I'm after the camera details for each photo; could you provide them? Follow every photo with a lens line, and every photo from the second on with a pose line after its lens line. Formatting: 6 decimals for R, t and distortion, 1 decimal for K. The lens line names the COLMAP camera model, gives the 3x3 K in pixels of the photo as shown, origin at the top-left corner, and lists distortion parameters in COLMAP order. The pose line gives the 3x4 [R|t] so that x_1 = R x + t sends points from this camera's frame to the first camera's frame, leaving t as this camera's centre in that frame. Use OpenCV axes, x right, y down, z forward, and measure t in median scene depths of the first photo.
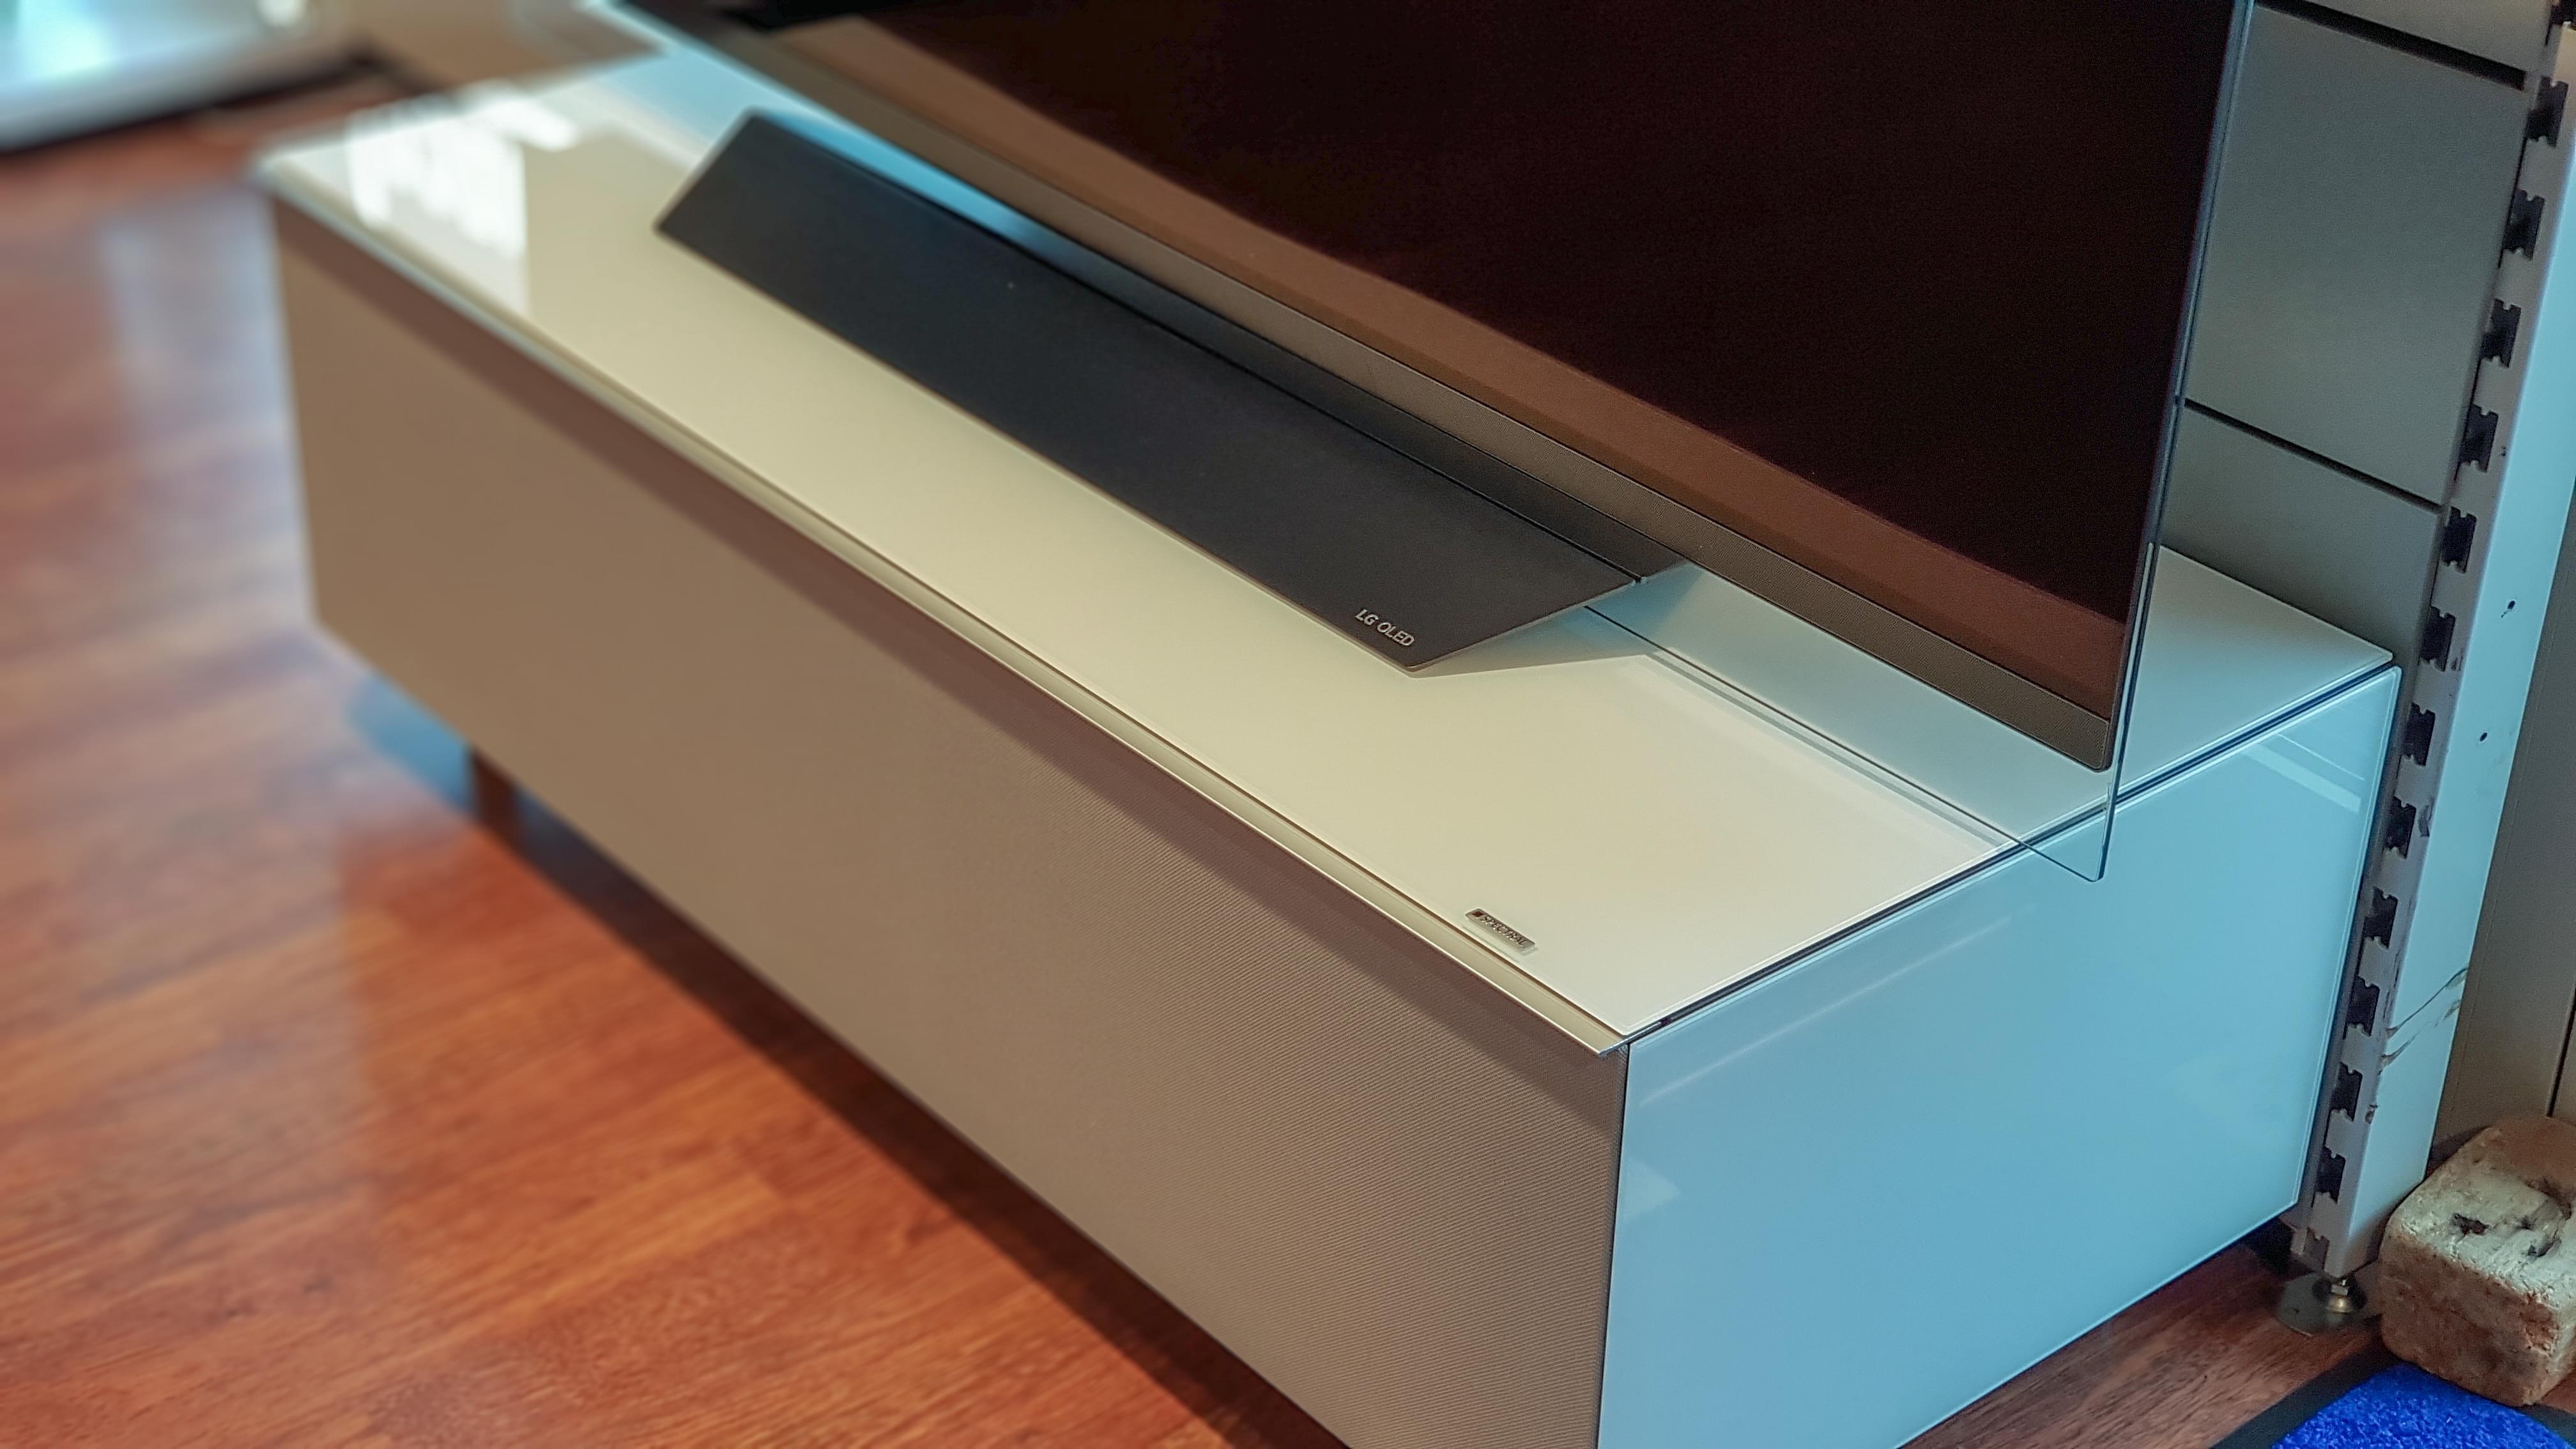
lens RADIAL K [[3753.0, 0, 1284.4], [0, 3753.0, 720.6], [0, 0, 1]] dist [-0.002522, 0.000000]
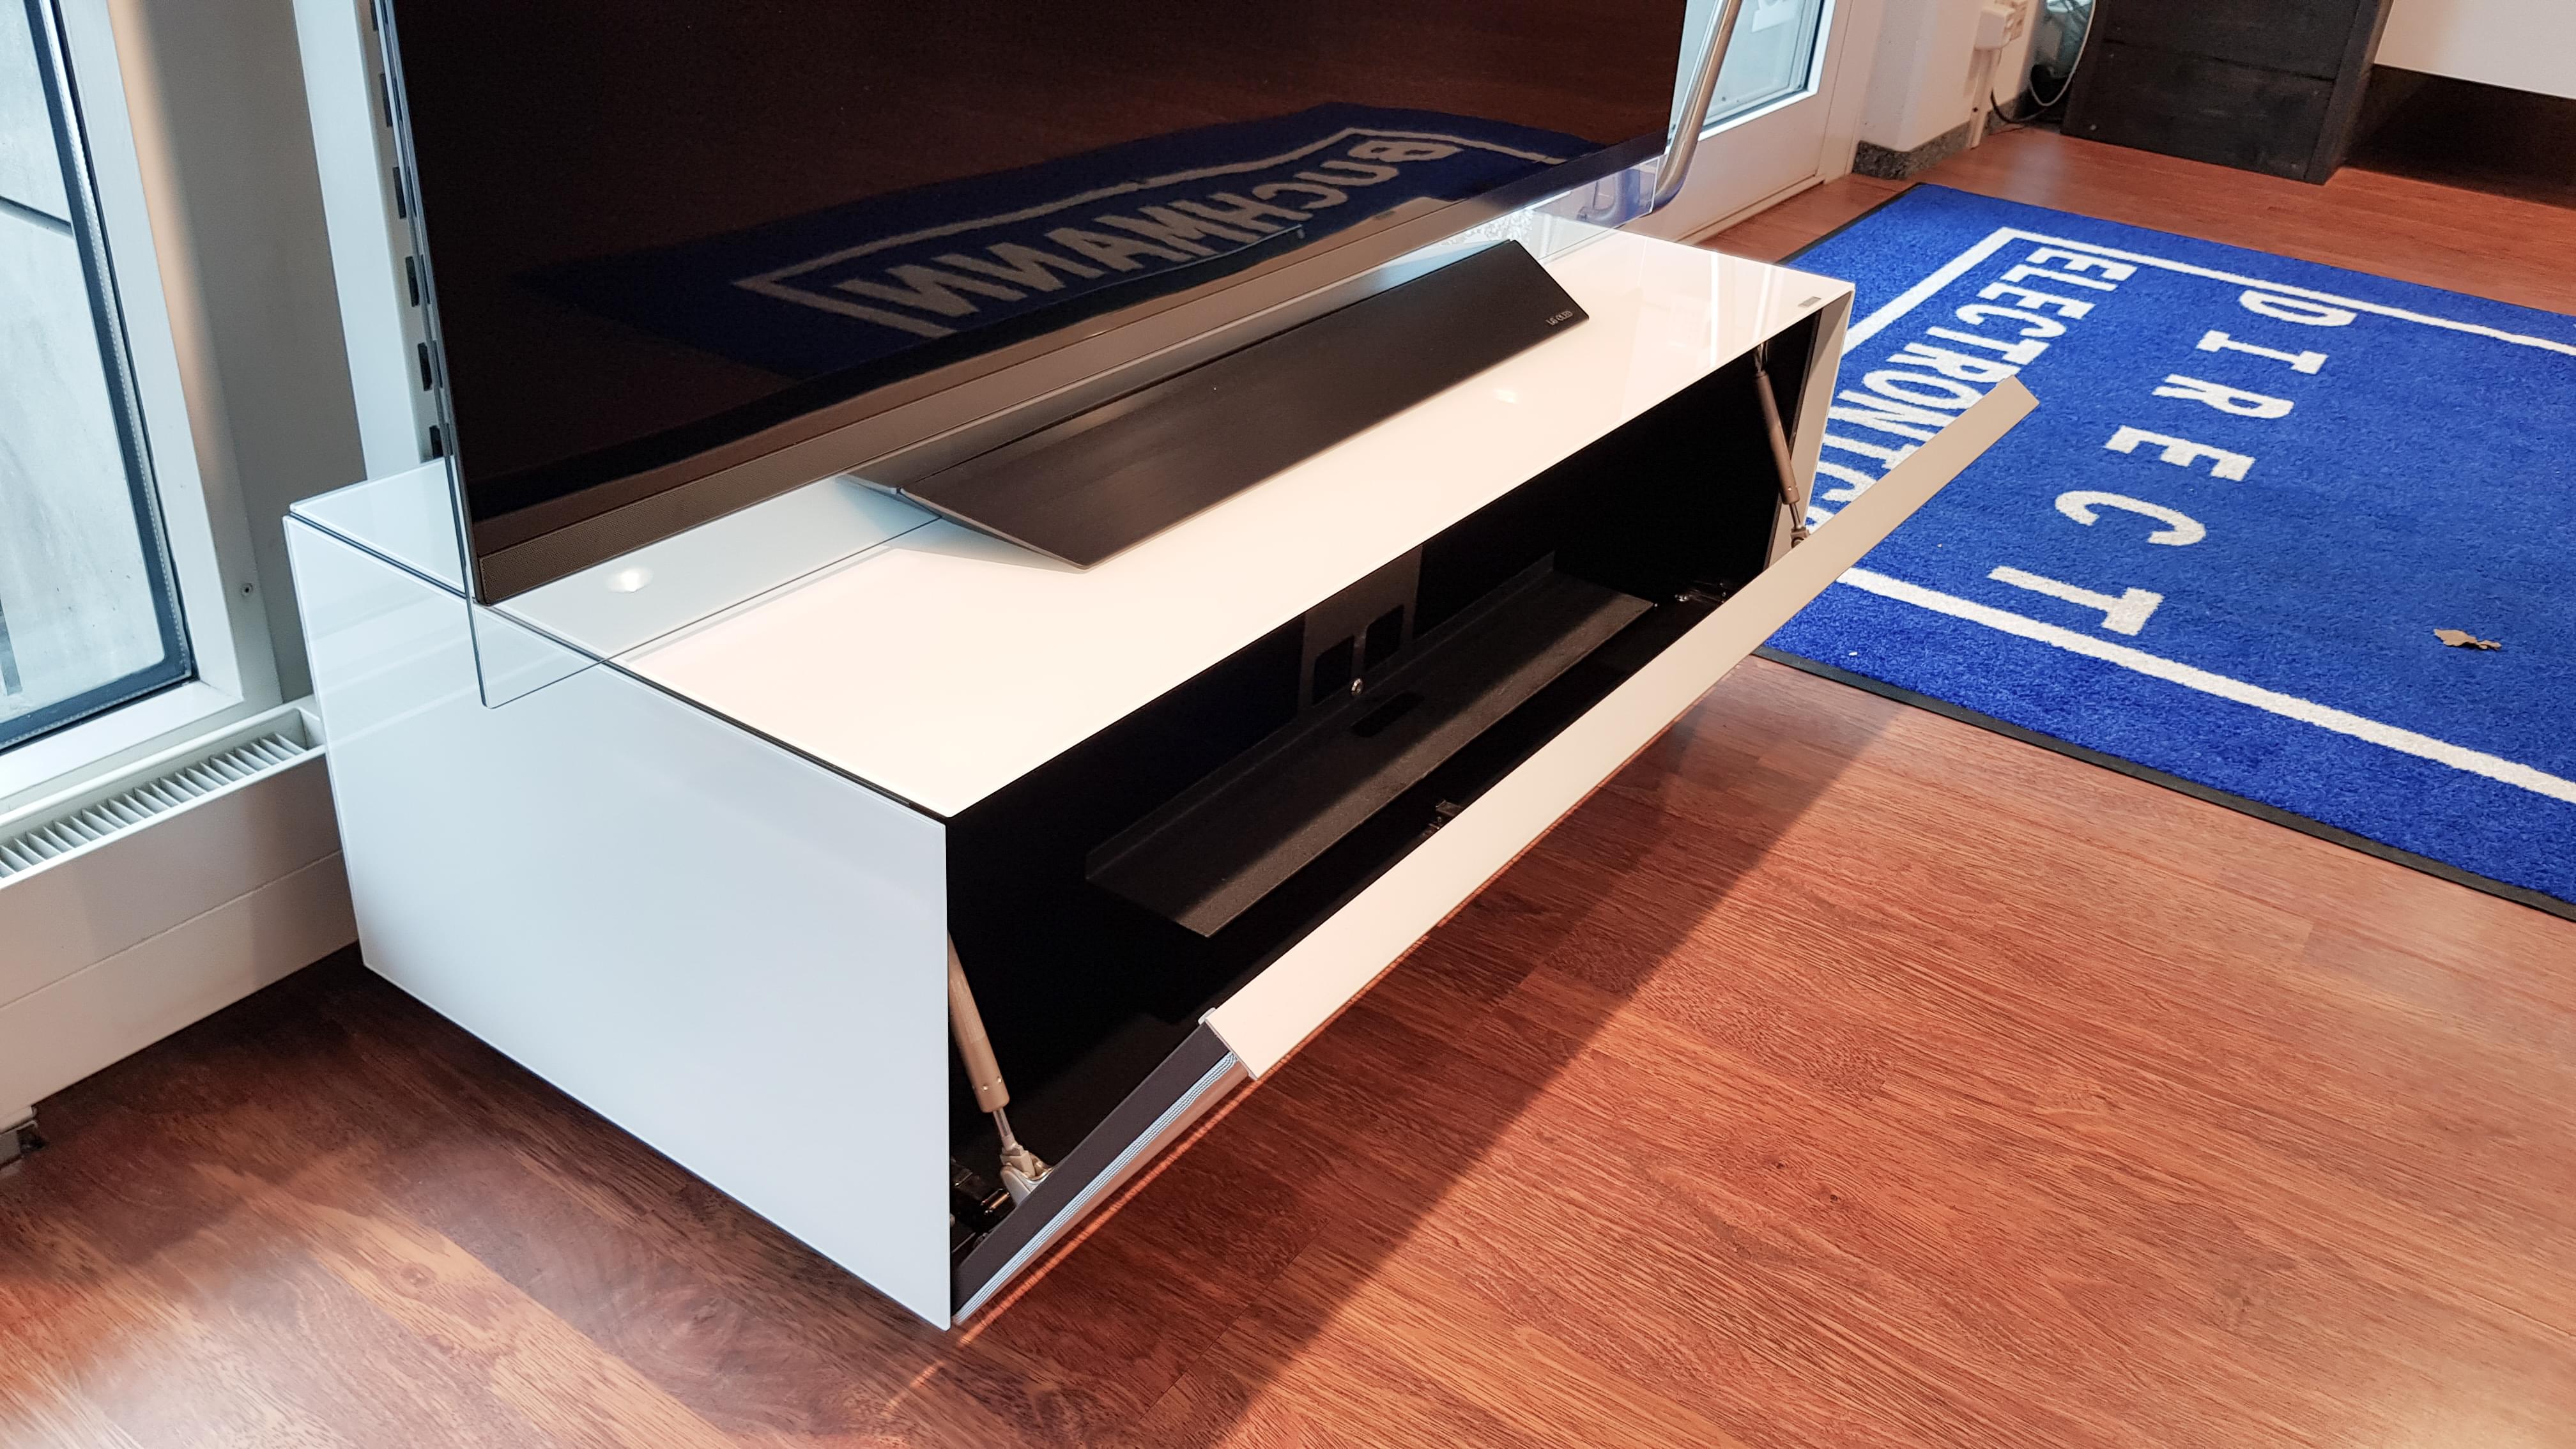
lens RADIAL K [[2040.9, 0, 1311.8], [0, 2040.9, 706.4], [0, 0, 1]] dist [0.031418, -0.086202]
pose [[-0.261680, -0.509701, 0.819591, -0.702895], [0.411628, 0.709140, 0.572436, -0.422631], [-0.872975, 0.487161, 0.024240, 1.031634]]
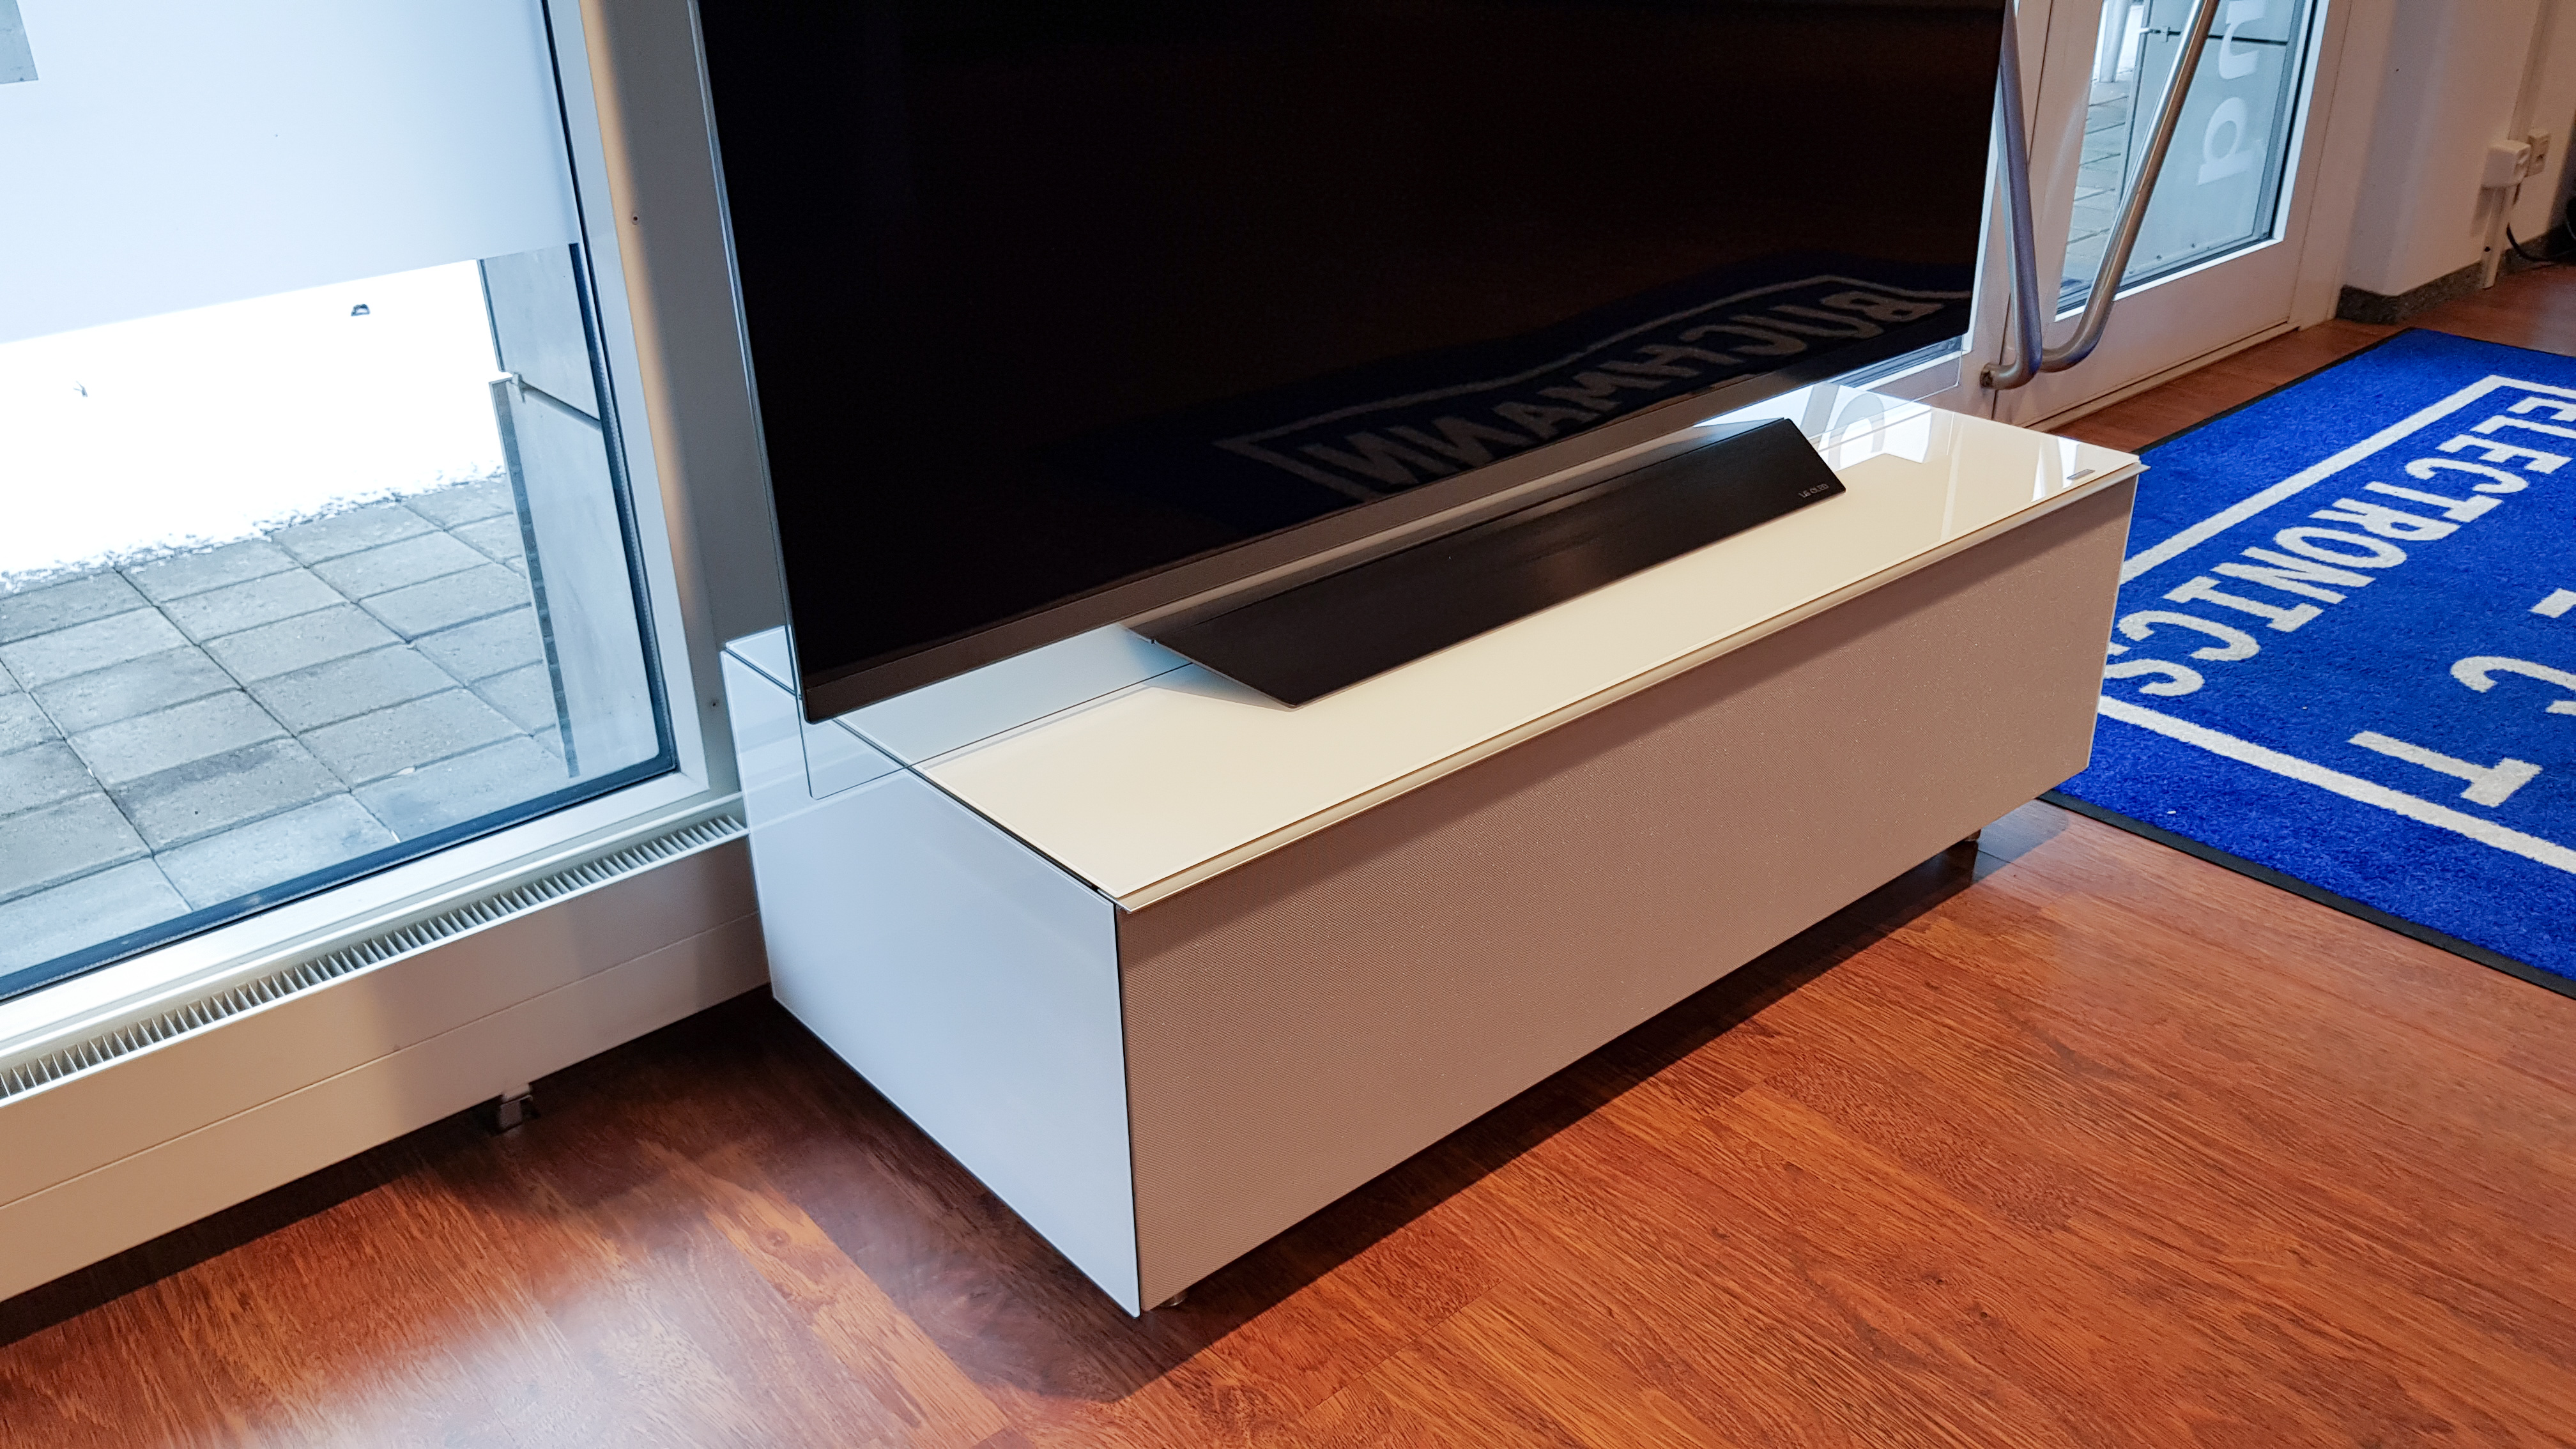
lens RADIAL K [[2040.9, 0, 1277.2], [0, 2040.9, 728.6], [0, 0, 1]] dist [0.031418, -0.086202]
pose [[0.005856, -0.469342, 0.882997, -0.820181], [0.521979, 0.754602, 0.397634, -0.423762], [-0.852938, 0.458577, 0.249406, 0.913360]]
